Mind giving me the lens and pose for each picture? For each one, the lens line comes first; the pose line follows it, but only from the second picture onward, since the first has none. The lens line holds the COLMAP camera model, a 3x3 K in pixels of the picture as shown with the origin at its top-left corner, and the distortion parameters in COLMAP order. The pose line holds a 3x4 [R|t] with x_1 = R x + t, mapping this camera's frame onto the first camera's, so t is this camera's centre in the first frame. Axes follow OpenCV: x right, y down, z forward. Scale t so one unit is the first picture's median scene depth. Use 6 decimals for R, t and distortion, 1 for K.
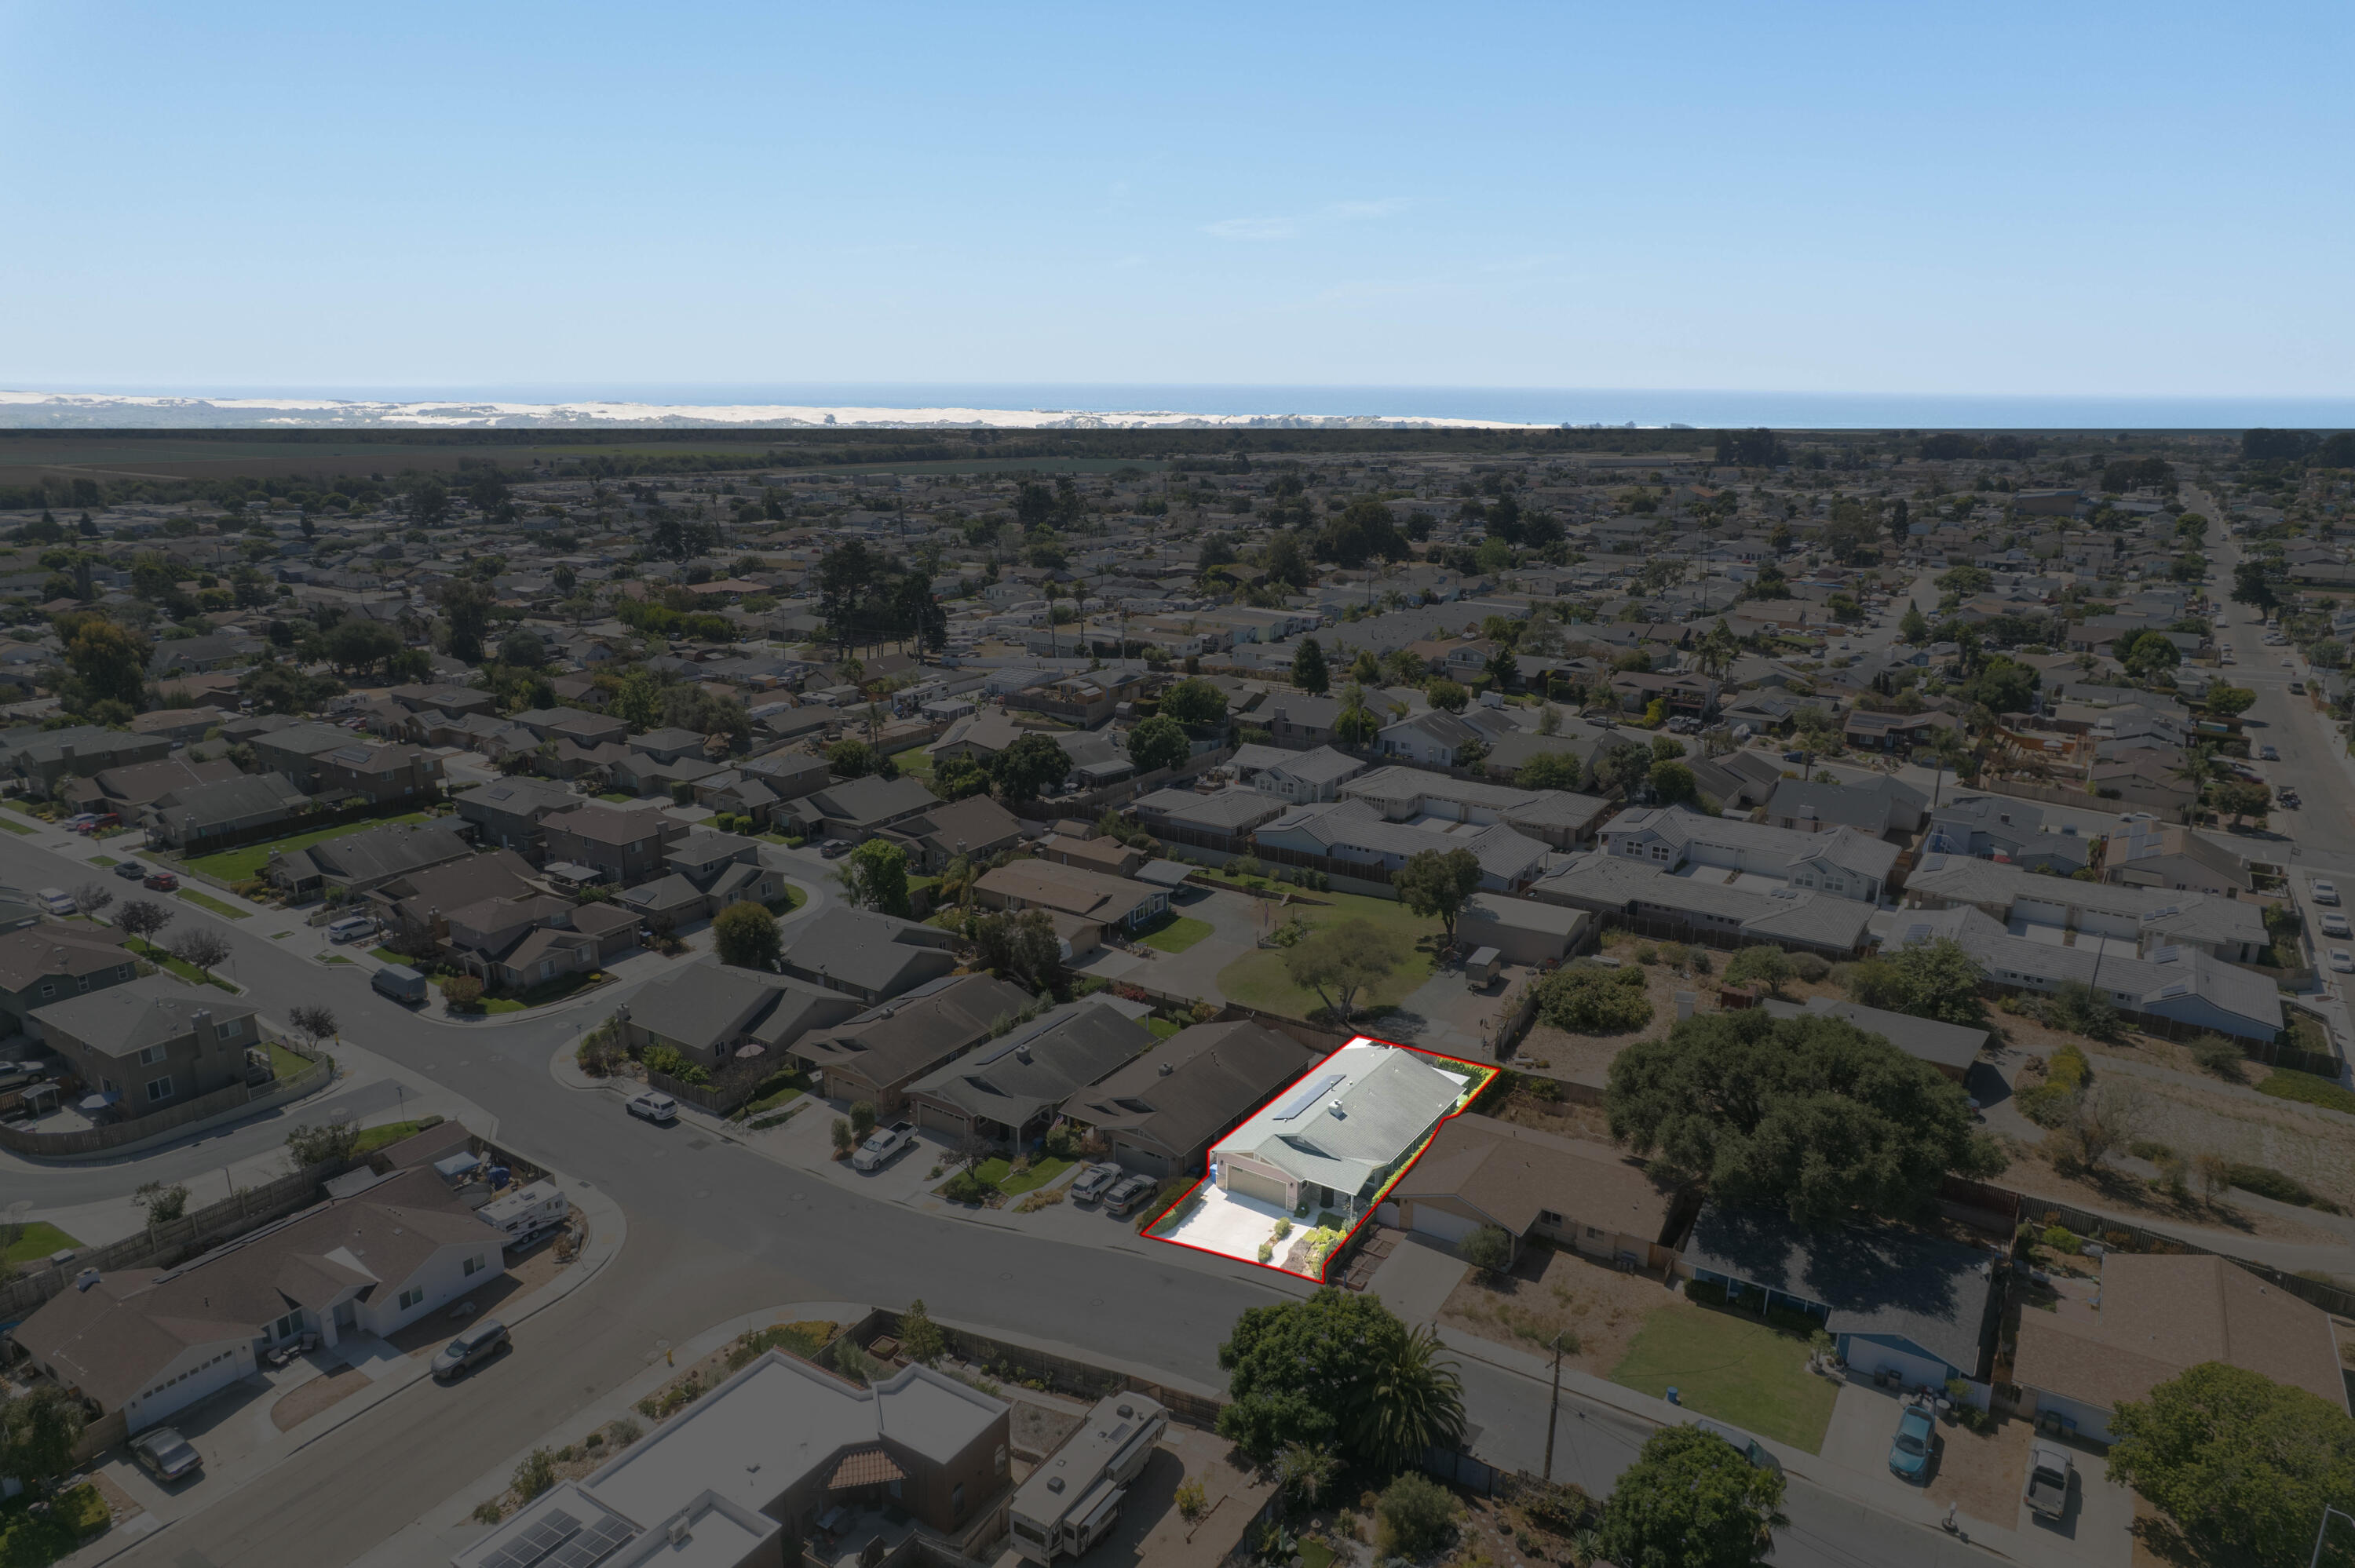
lens RADIAL K [[1503.1, 0, 1177.5], [0, 1503.1, 784.0], [0, 0, 1]] dist [-0.062546, 0.065769]
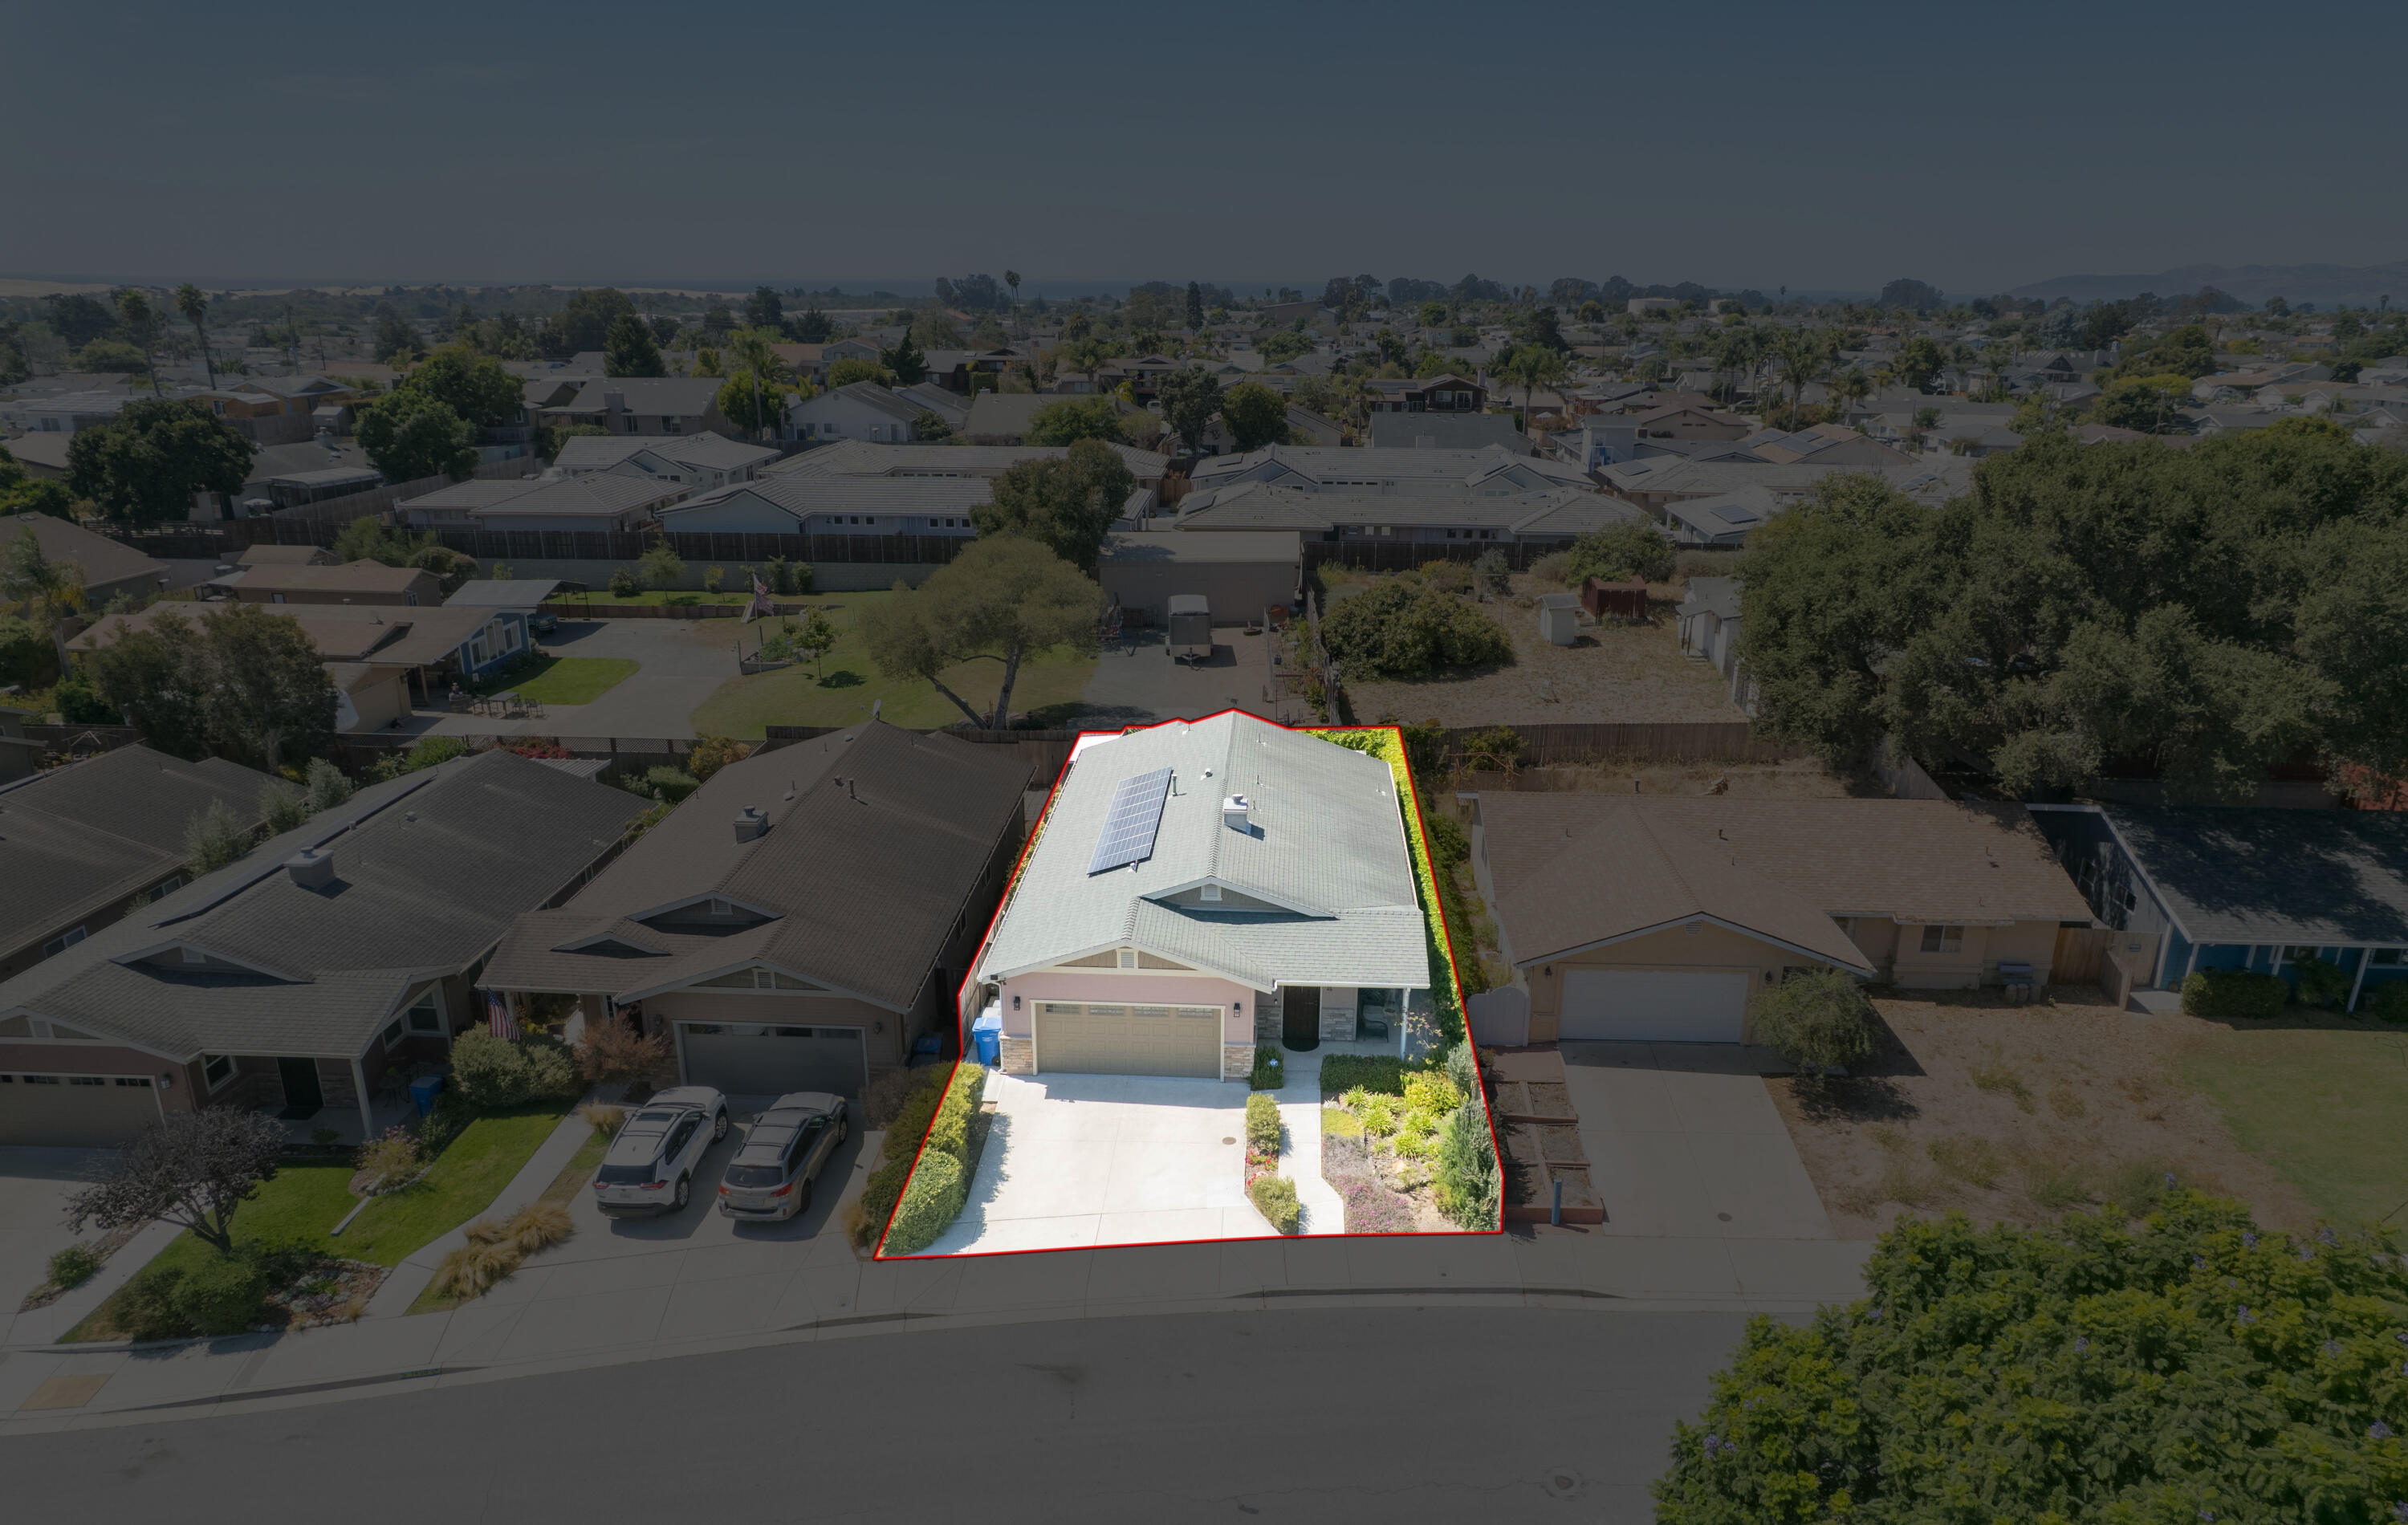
lens RADIAL K [[1529.8, 0, 1223.5], [0, 1529.8, 827.9], [0, 0, 1]] dist [-0.067896, 0.067220]
pose [[0.859018, -0.168931, 0.483271, -0.087627], [0.126462, 0.984754, 0.119441, 0.154258], [-0.496080, -0.041487, 0.867285, 0.583667]]
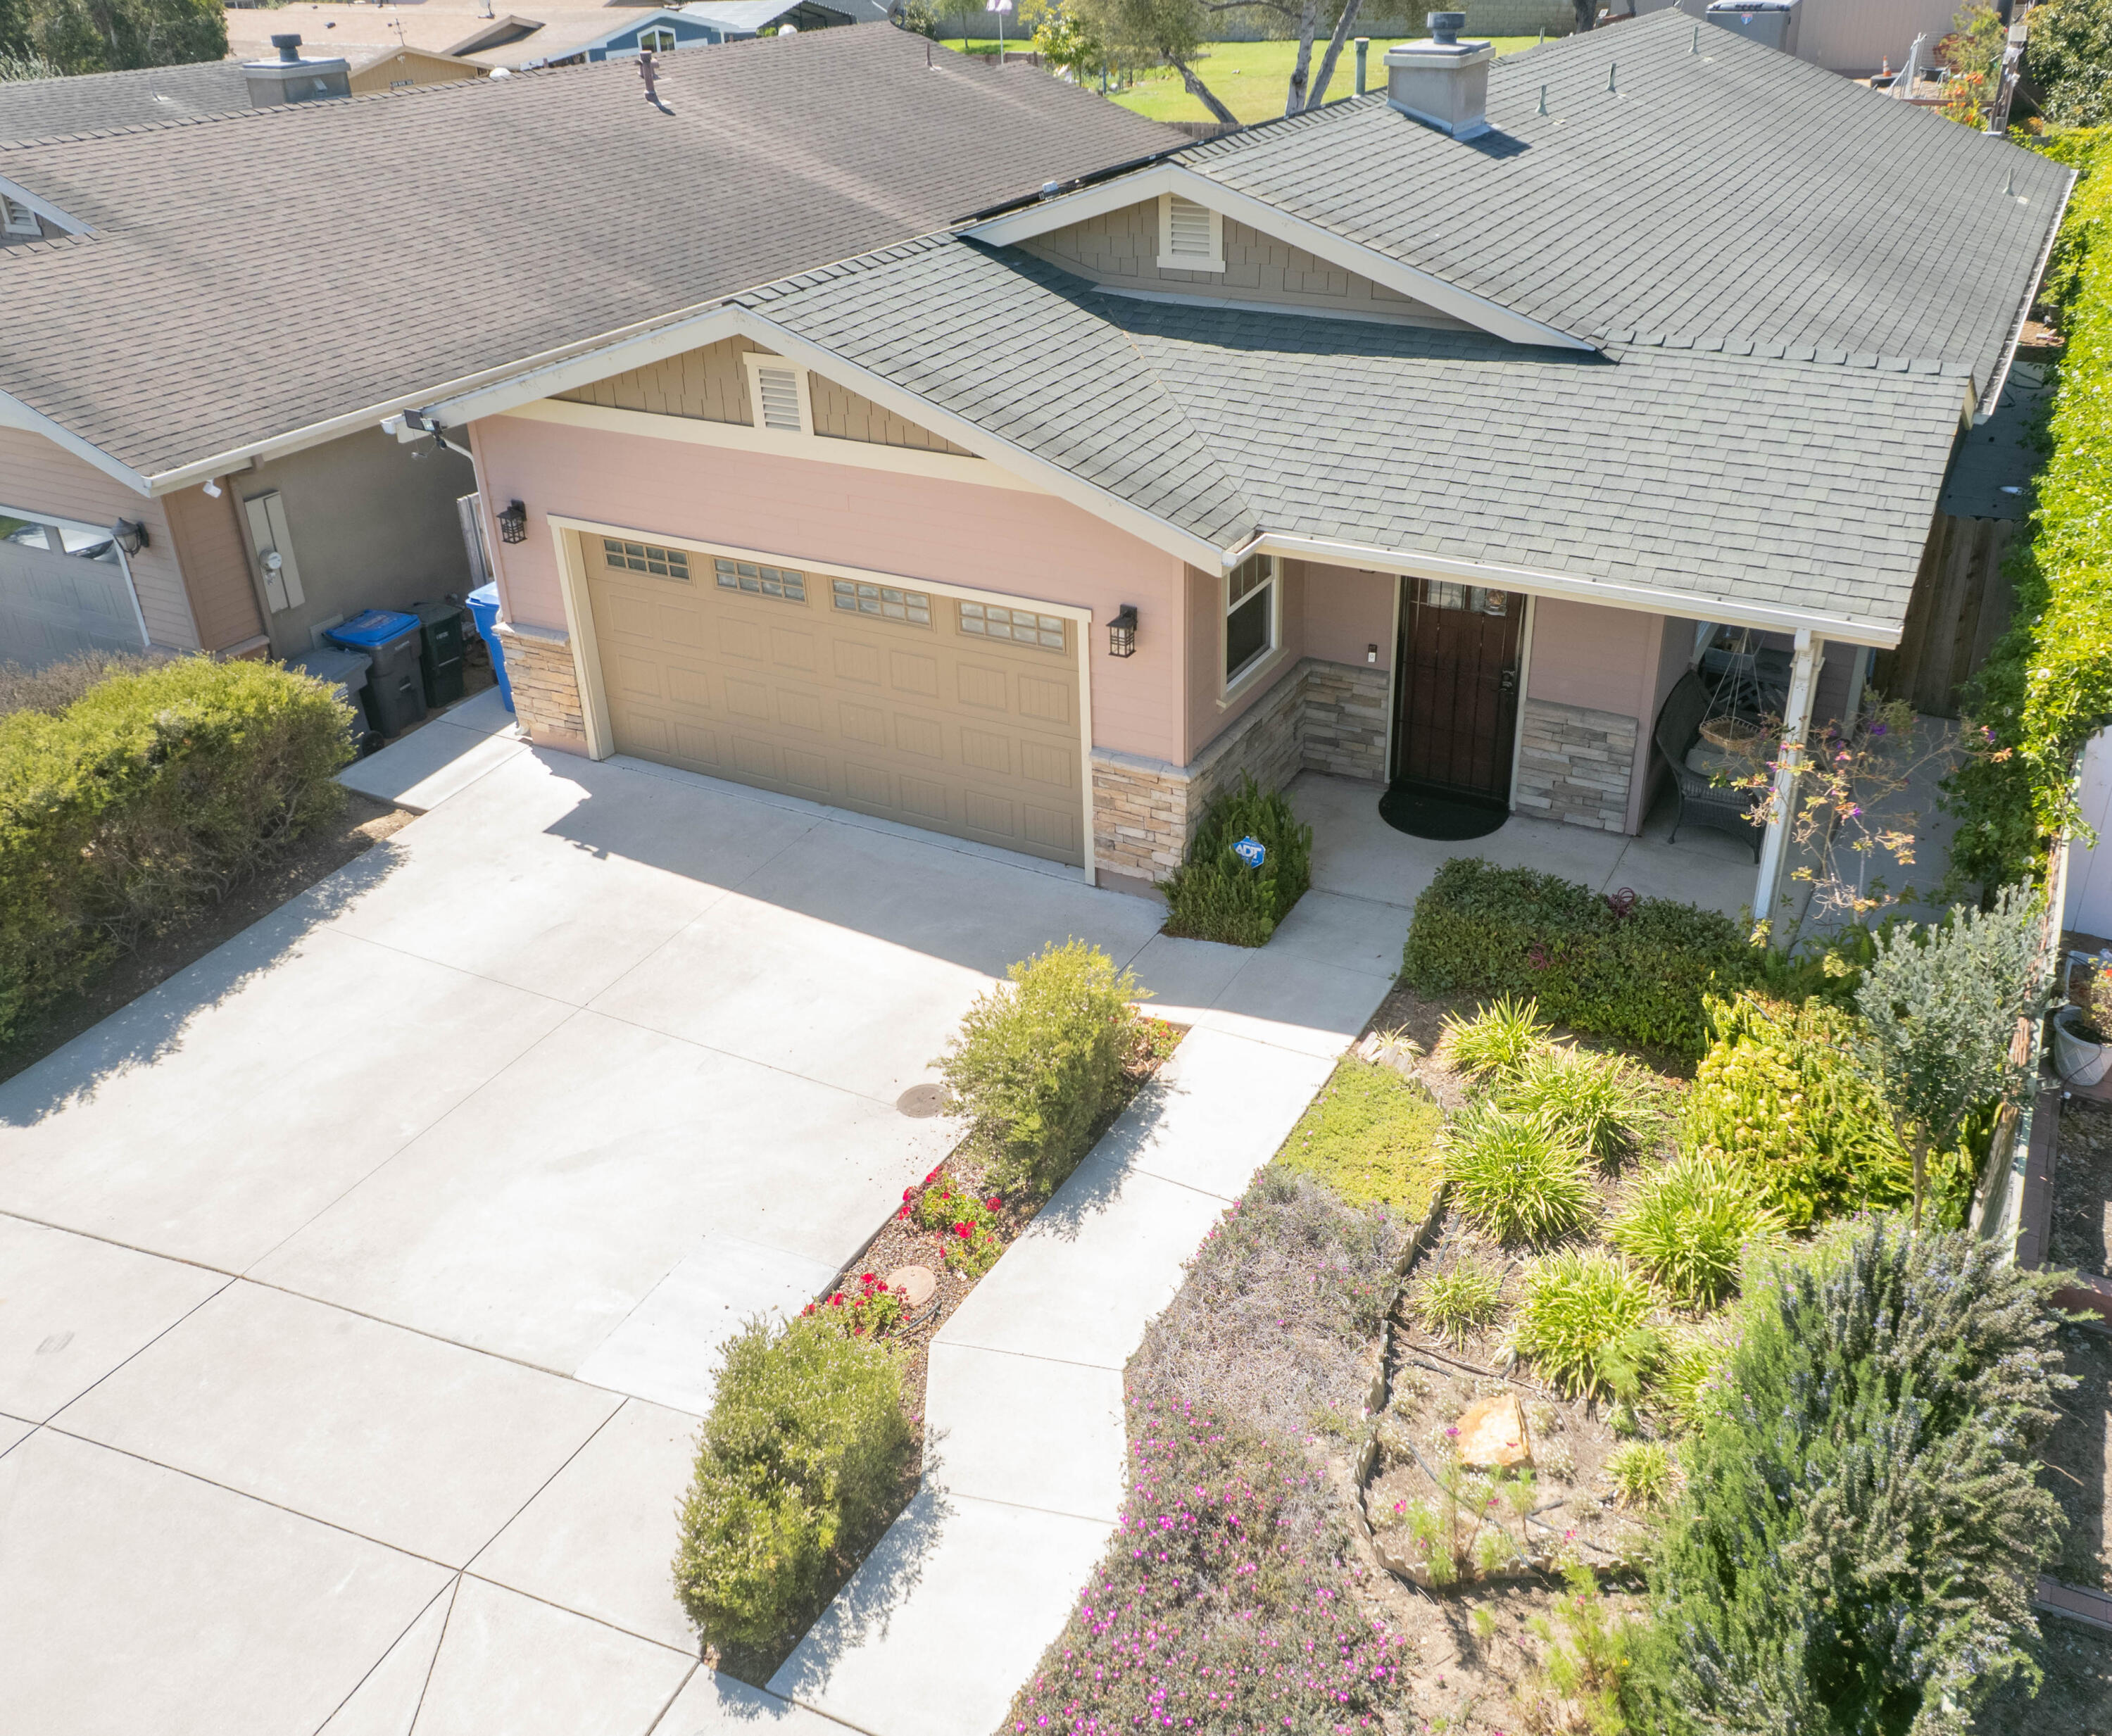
lens RADIAL K [[1807.8, 0, 1111.0], [0, 1807.8, 865.1], [0, 0, 1]] dist [-0.047791, 0.003614]
pose [[0.995267, -0.068617, 0.068815, 0.056802], [0.049492, 0.967308, 0.248726, 0.218851], [-0.083632, -0.244143, 0.966126, 0.759804]]
